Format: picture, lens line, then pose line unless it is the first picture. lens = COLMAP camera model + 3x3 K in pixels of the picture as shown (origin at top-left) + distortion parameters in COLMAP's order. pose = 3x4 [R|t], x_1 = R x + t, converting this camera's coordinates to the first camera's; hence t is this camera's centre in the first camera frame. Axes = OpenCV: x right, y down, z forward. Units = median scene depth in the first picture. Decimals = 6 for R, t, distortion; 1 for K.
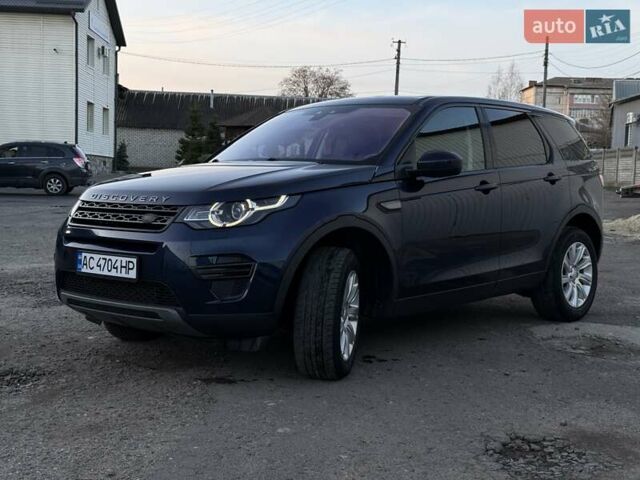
lens RADIAL K [[900.7, 0, 320.0], [0, 900.7, 240.0], [0, 0, 1]] dist [0.139124, -0.093831]
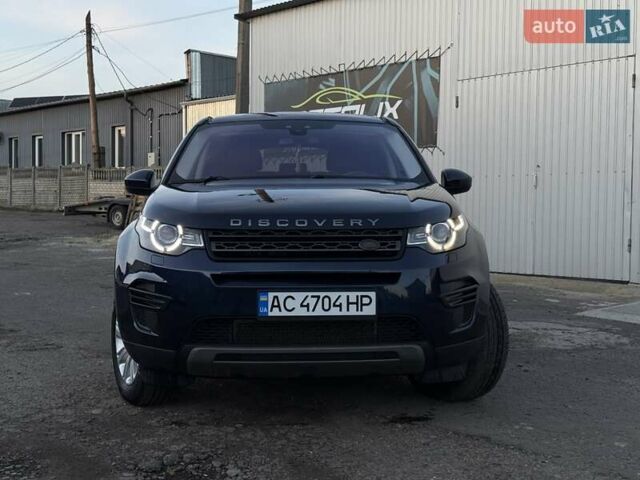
lens RADIAL K [[900.7, 0, 320.0], [0, 900.7, 240.0], [0, 0, 1]] dist [0.139124, -0.093831]
pose [[0.723894, -0.044296, 0.688487, -0.812425], [0.057755, 0.998325, 0.003505, -0.034173], [-0.687489, 0.037226, 0.725240, 0.400122]]
